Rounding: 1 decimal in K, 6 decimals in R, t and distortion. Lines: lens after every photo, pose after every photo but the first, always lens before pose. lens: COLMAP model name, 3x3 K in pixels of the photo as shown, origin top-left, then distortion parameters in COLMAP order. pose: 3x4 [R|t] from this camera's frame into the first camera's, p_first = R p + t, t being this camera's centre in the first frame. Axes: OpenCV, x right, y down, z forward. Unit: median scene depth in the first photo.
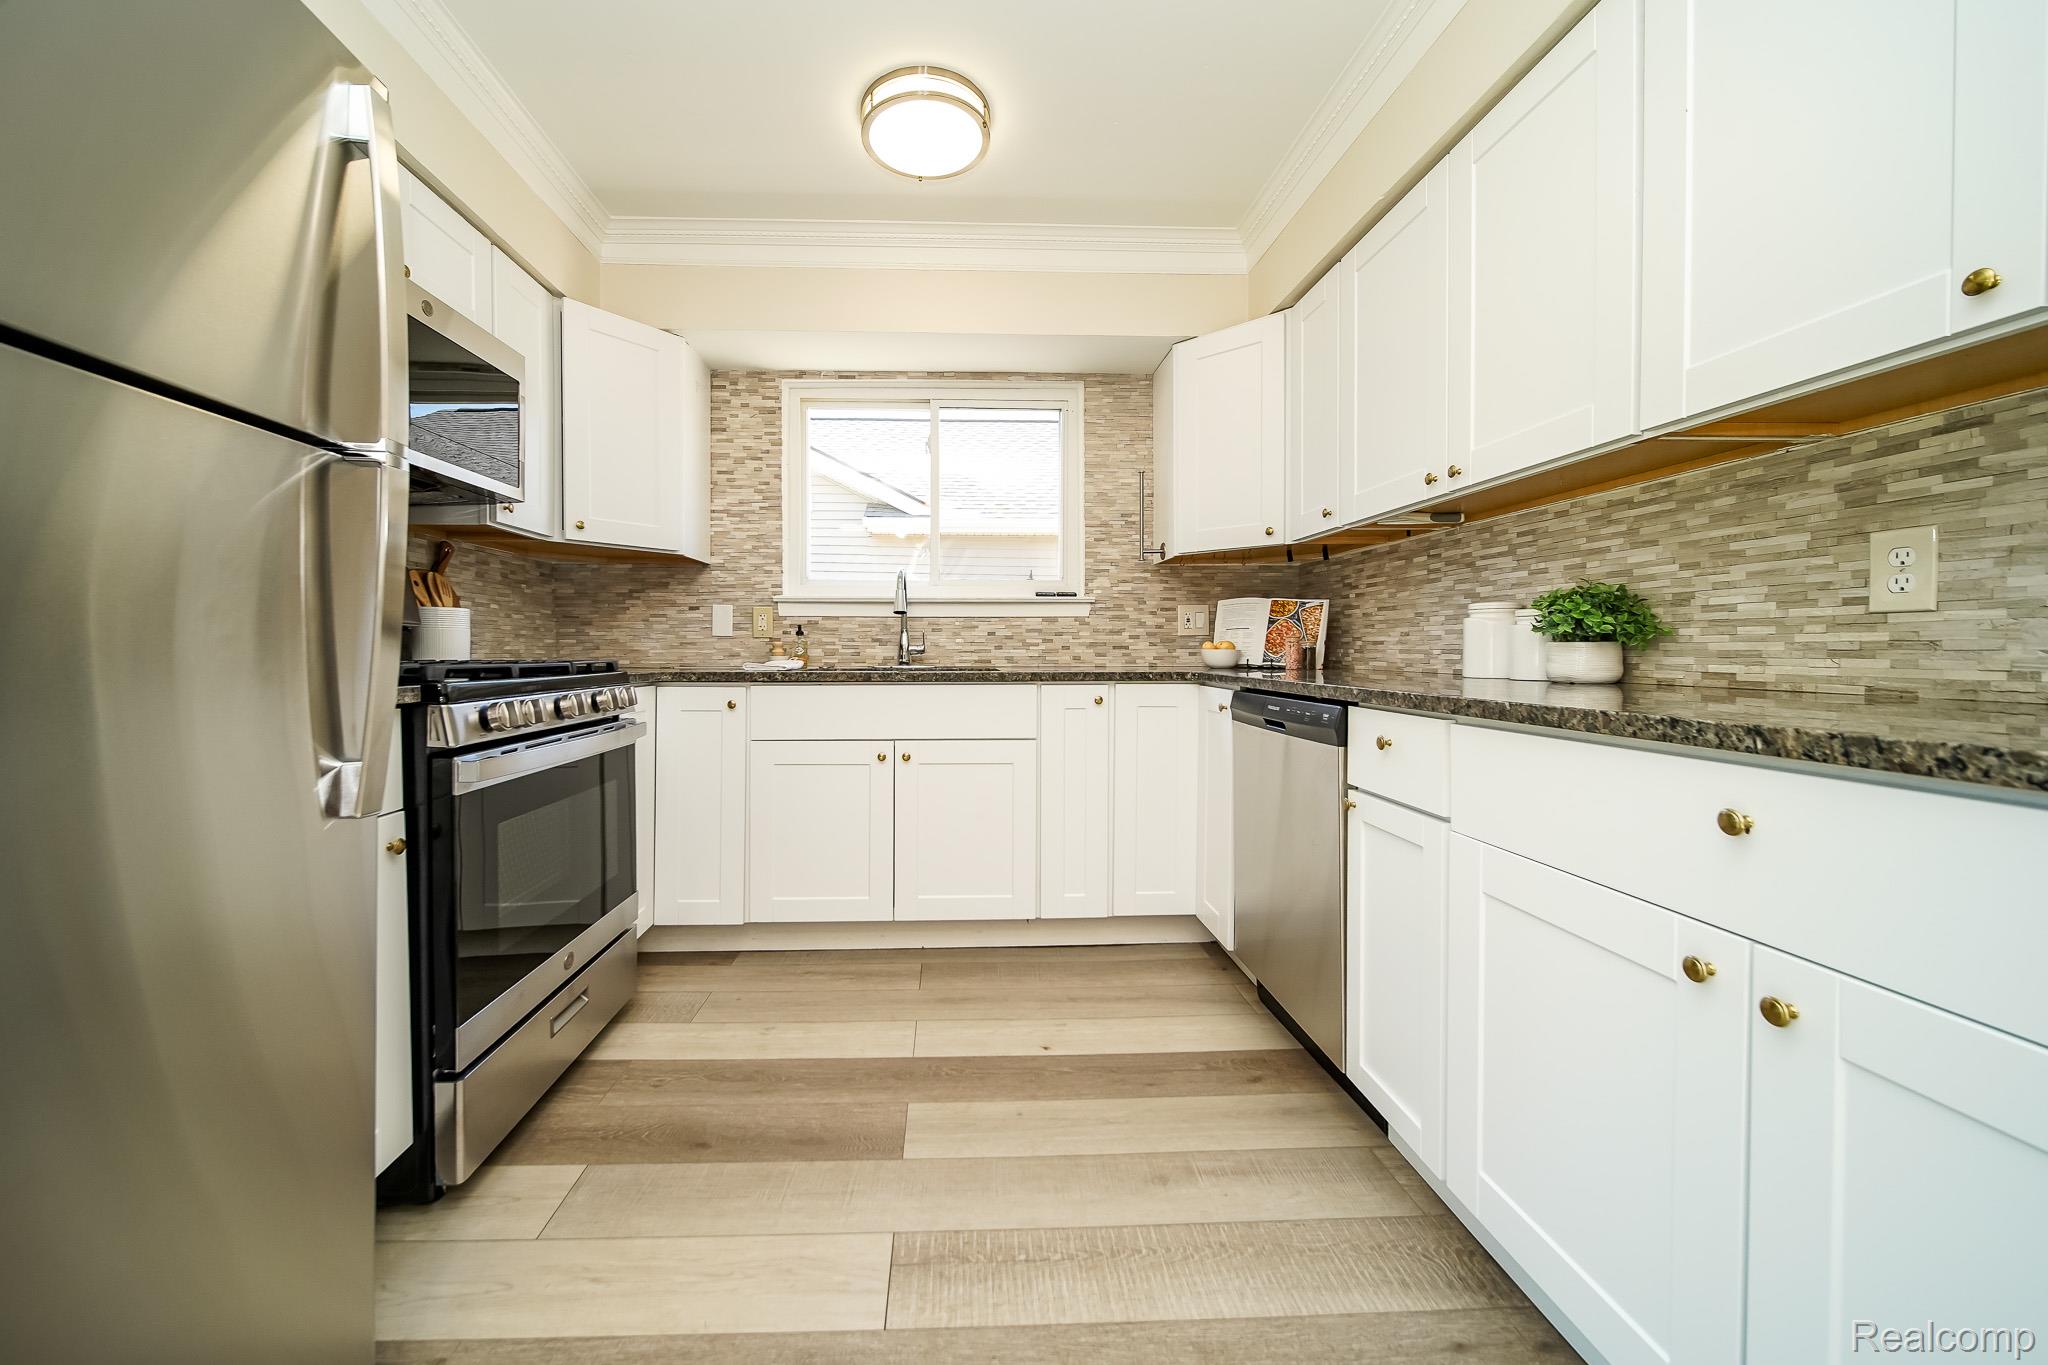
lens RADIAL K [[785.0, 0, 978.6], [0, 785.0, 657.2], [0, 0, 1]] dist [0.000103, -0.000302]
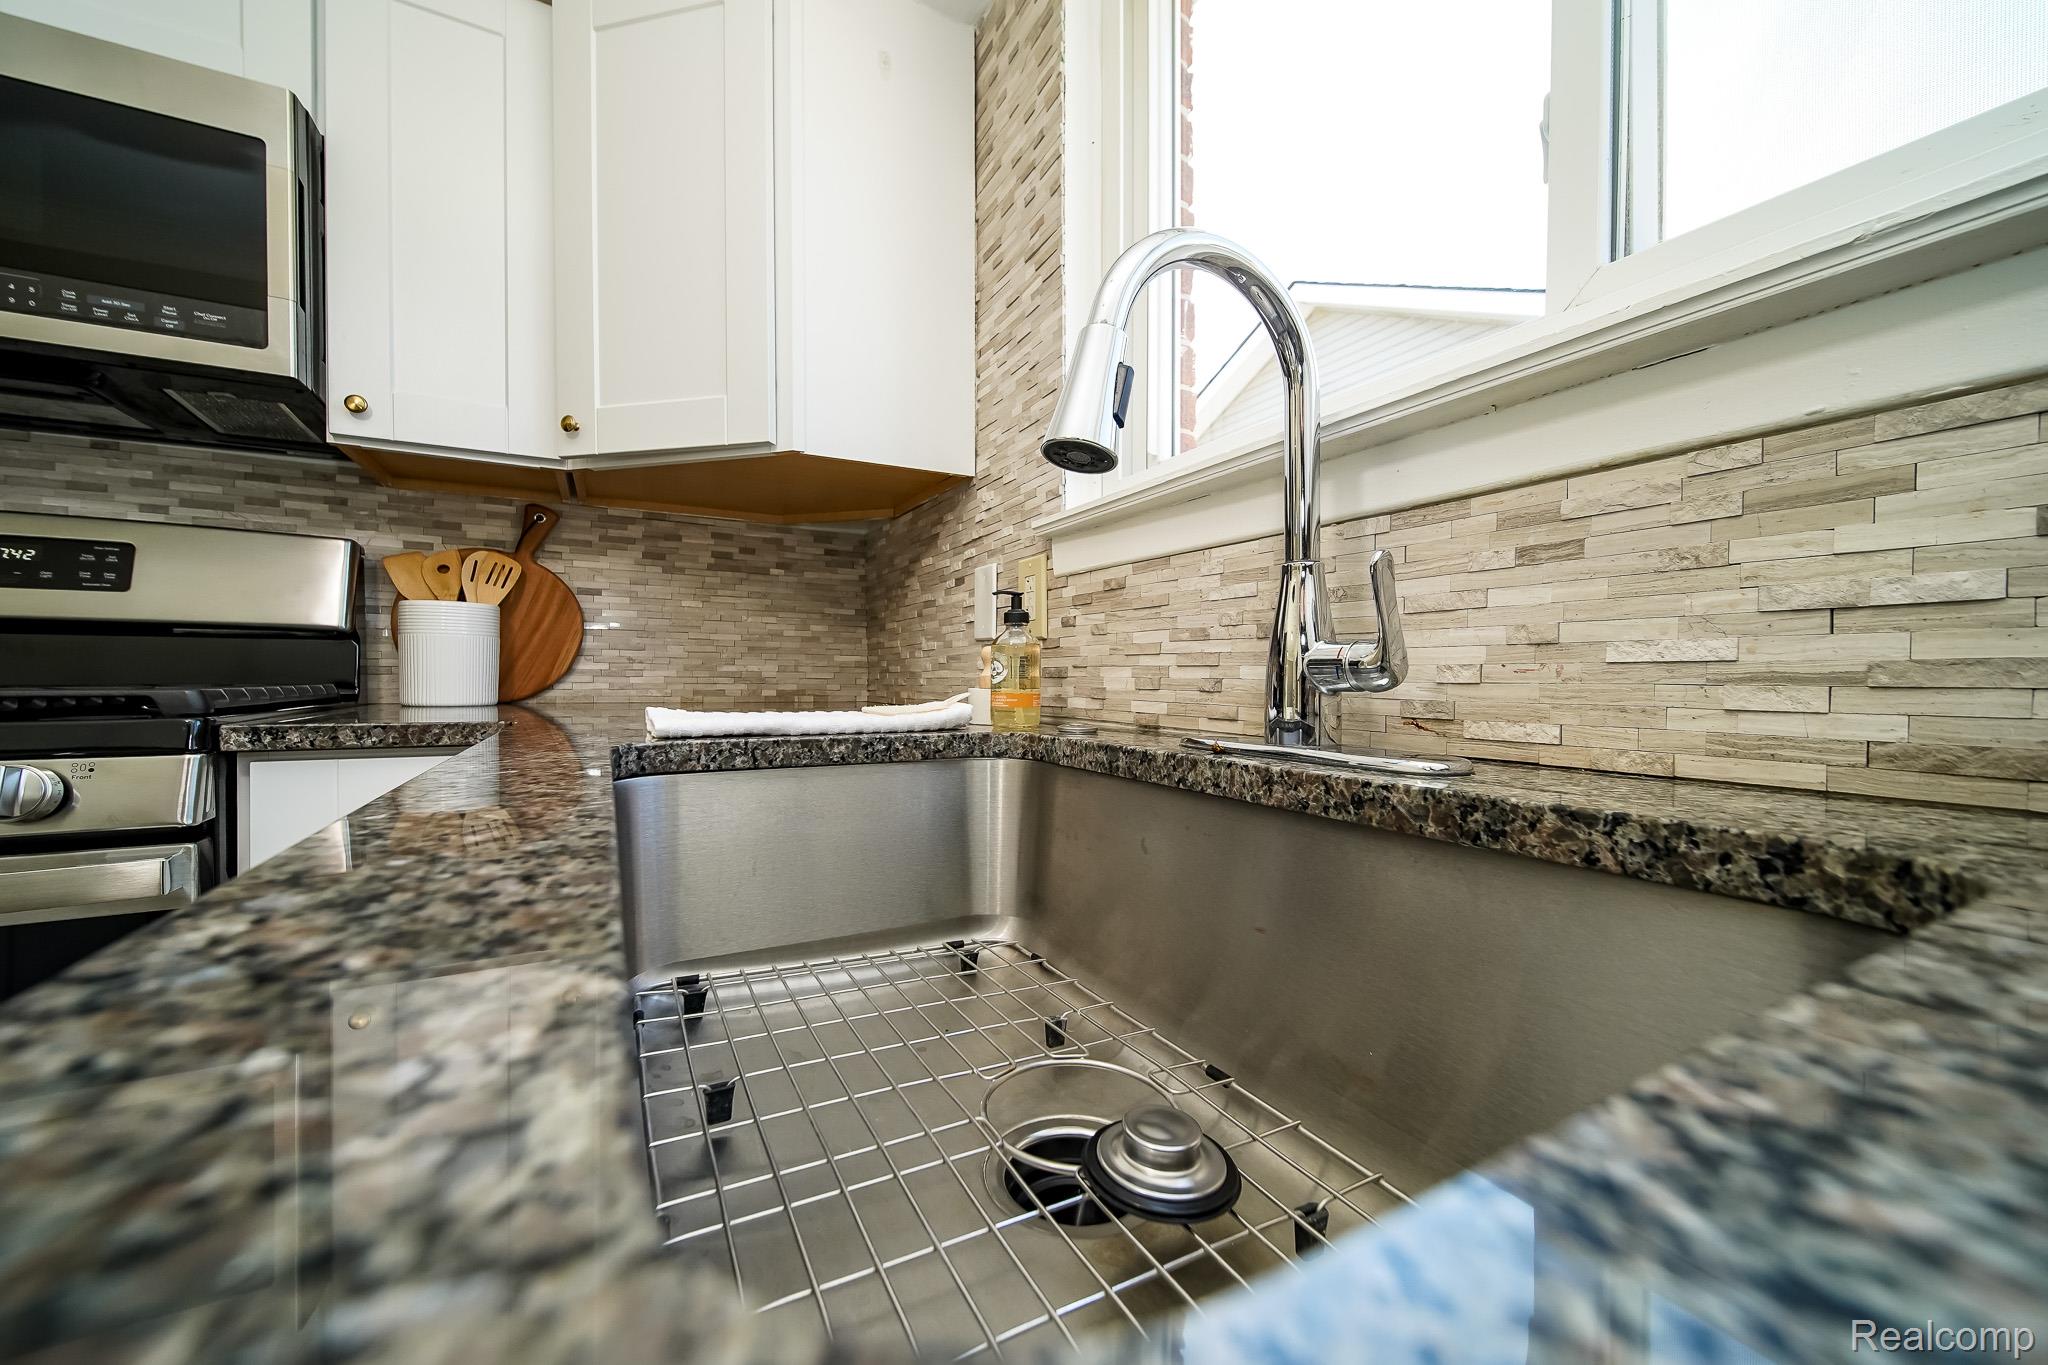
lens RADIAL K [[755.3, 0, 1002.9], [0, 755.3, 672.3], [0, 0, 1]] dist [-0.001215, -0.000230]
pose [[0.434172, -0.003788, -0.900822, 0.052371], [-0.016255, 0.999795, -0.012039, -0.005840], [0.900683, 0.019870, 0.434022, 1.015821]]
